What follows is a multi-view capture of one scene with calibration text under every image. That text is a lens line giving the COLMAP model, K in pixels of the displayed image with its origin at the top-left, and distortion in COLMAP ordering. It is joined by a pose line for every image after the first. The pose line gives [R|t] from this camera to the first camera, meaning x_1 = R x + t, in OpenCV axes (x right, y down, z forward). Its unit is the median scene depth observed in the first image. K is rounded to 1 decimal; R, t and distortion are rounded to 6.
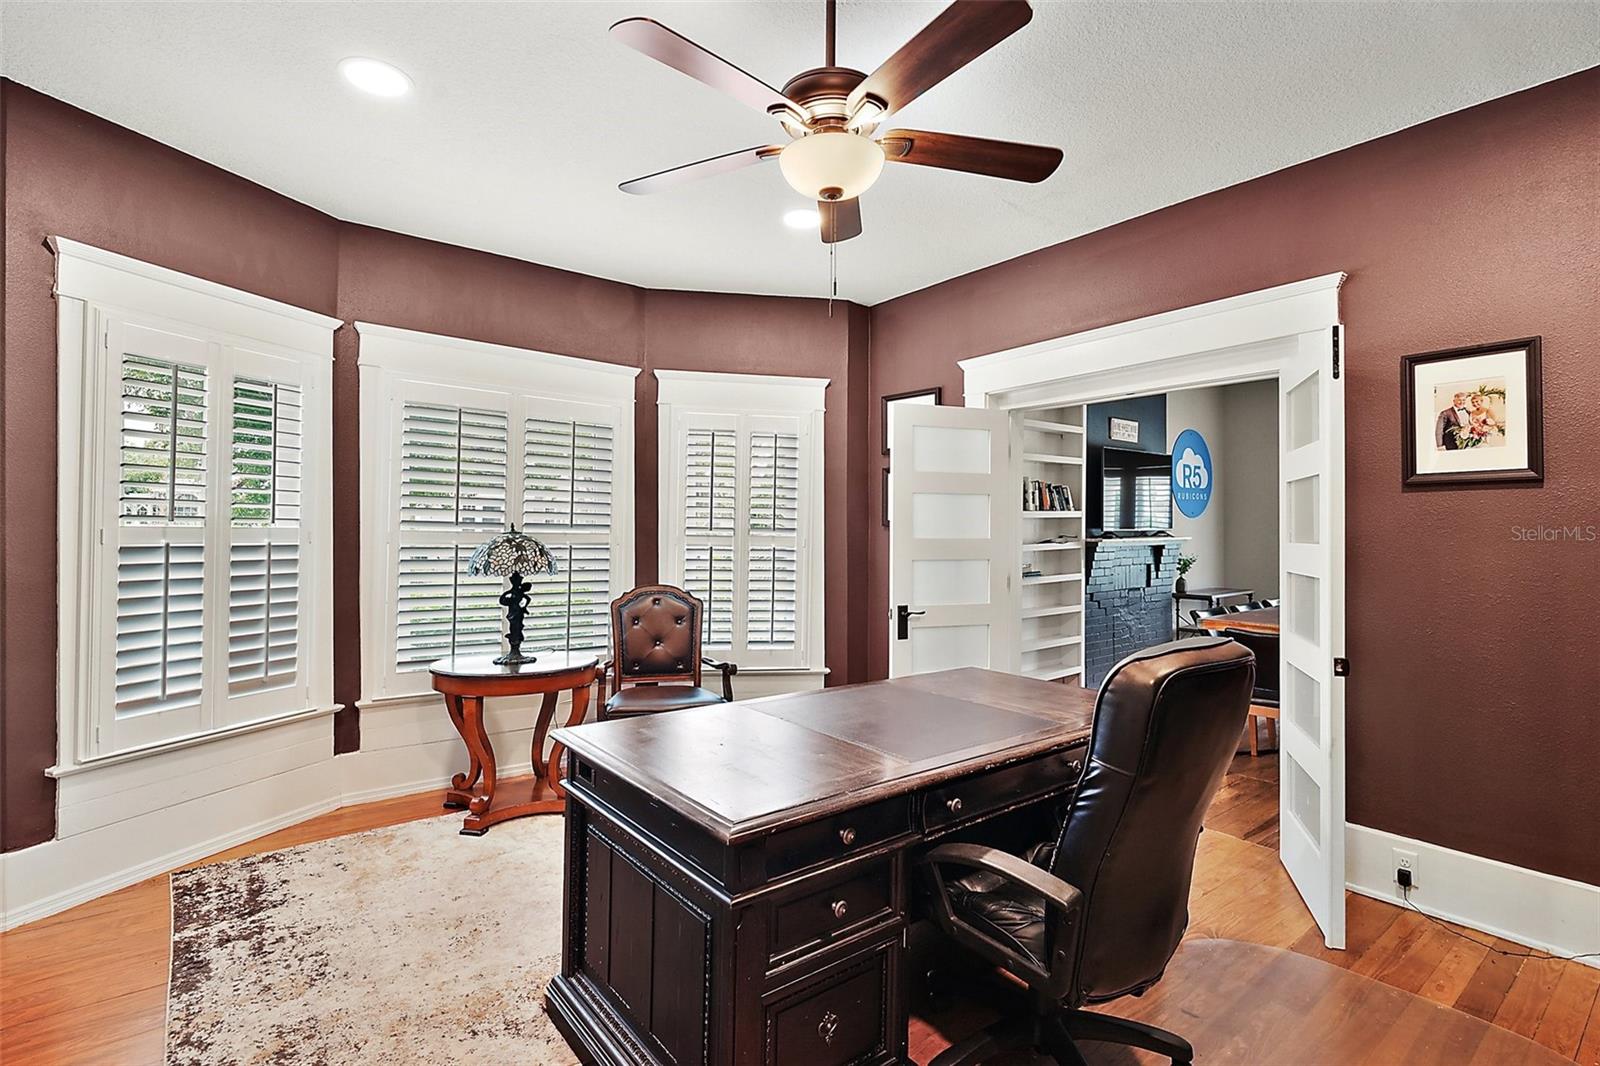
lens RADIAL K [[742.9, 0, 803.4], [0, 742.9, 524.5], [0, 0, 1]] dist [0.001055, -0.000230]
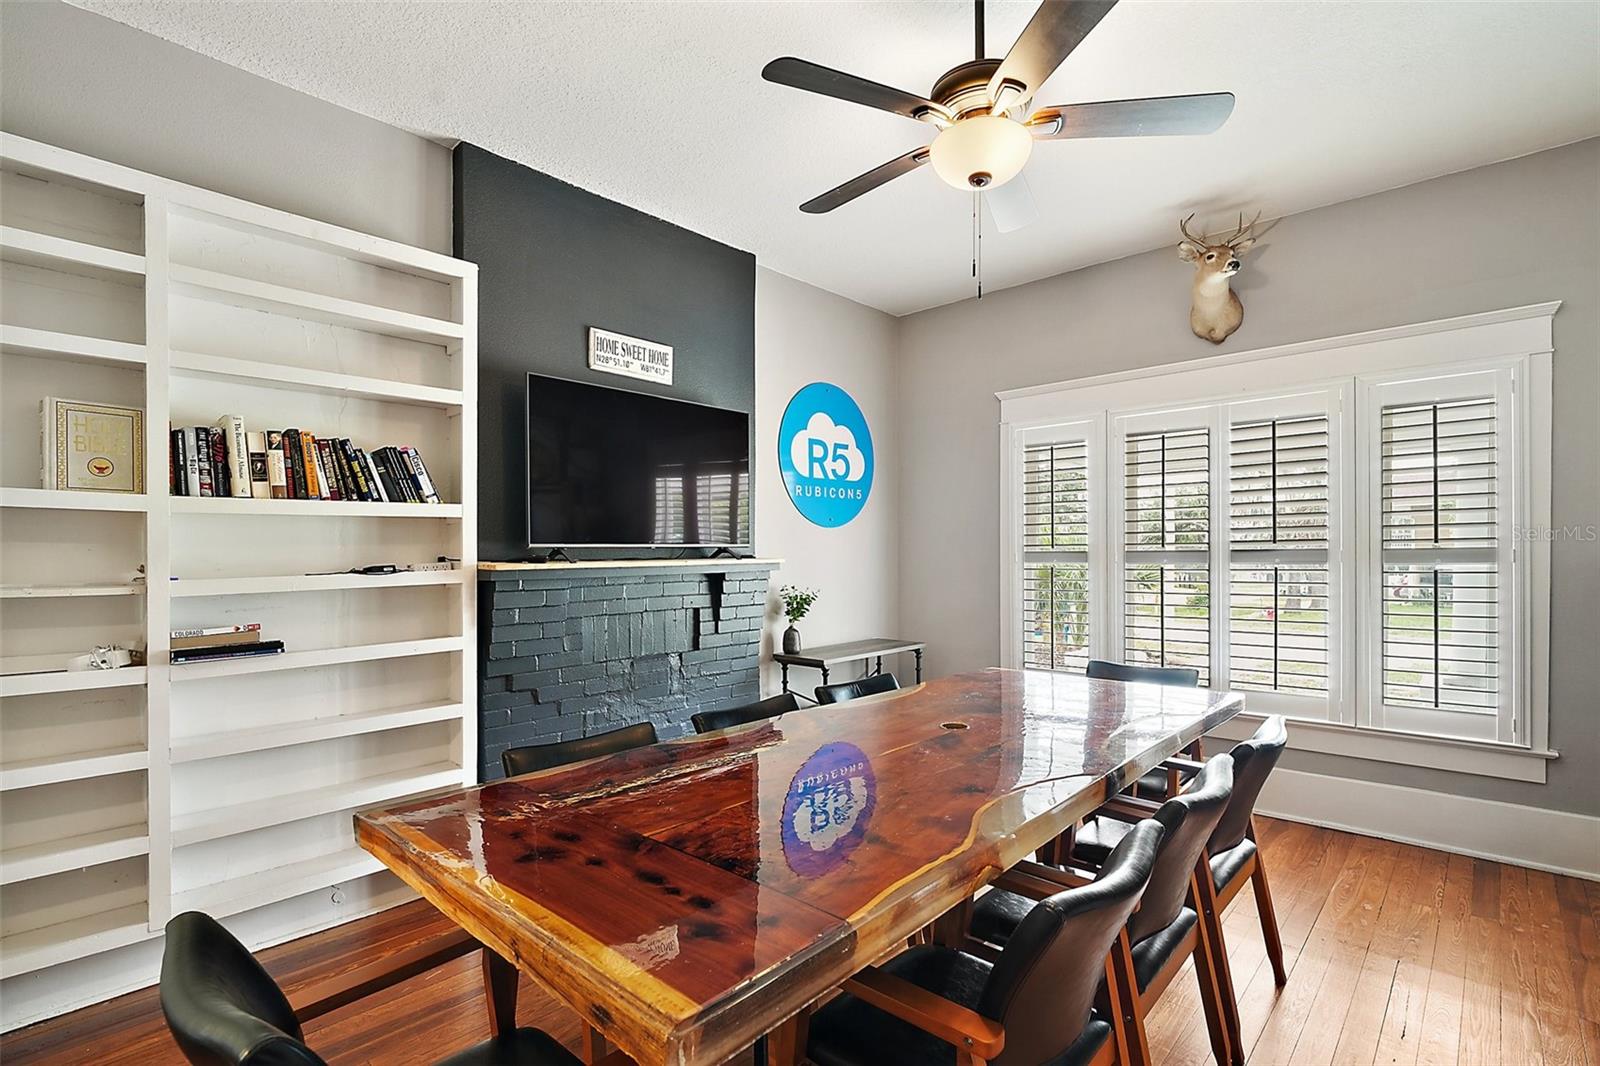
lens RADIAL K [[733.9, 0, 800.0], [0, 733.9, 533.0], [0, 0, 1]] dist [-0.000902, -0.000427]
pose [[0.988398, 0.002454, 0.151866, 0.456247], [0.000192, 0.999849, -0.017403, 0.007381], [-0.151885, 0.017231, 0.988248, 0.452380]]
